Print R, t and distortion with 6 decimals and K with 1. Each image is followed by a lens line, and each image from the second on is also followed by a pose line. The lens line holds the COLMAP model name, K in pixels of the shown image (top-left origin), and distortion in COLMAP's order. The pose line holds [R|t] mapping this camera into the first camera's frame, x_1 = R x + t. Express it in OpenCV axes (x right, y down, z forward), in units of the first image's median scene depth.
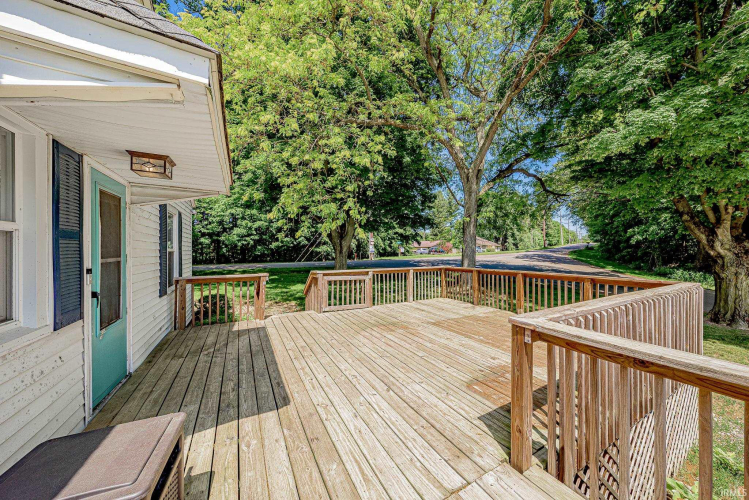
lens RADIAL K [[265.6, 0, 379.2], [0, 265.6, 251.7], [0, 0, 1]] dist [0.007461, -0.000389]
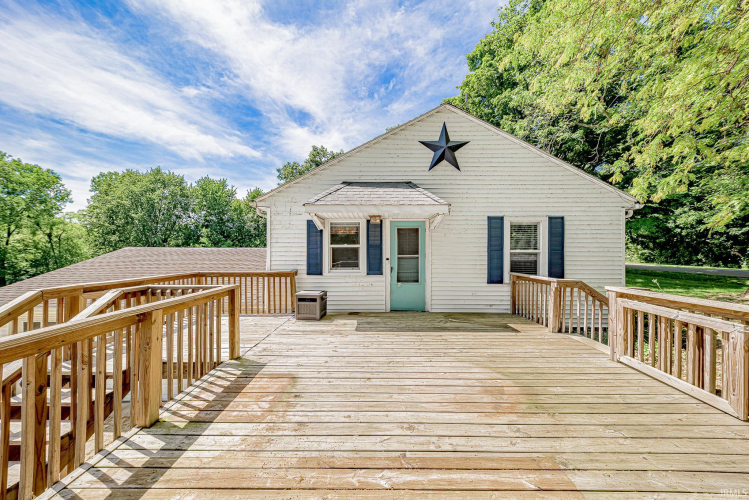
lens RADIAL K [[265.6, 0, 380.4], [0, 265.6, 253.3], [0, 0, 1]] dist [0.007461, -0.000389]
pose [[-0.489018, 0.008385, -0.872233, 0.944990], [0.016815, 0.999859, 0.000184, -0.016453], [0.872111, -0.014576, -0.489090, 1.519277]]
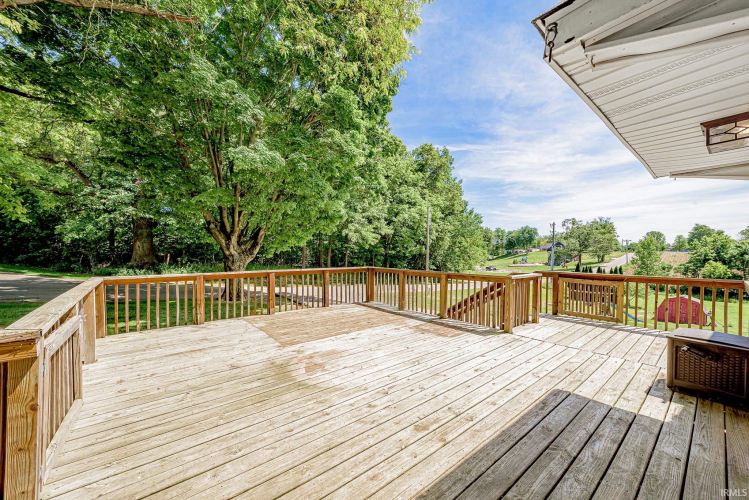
lens RADIAL K [[265.6, 0, 372.6], [0, 265.6, 254.1], [0, 0, 1]] dist [0.007461, -0.000389]
pose [[-0.155761, -0.004728, 0.987783, -0.920174], [-0.003927, 0.999984, 0.004167, 0.005487], [-0.987787, -0.003230, -0.155777, 1.357276]]
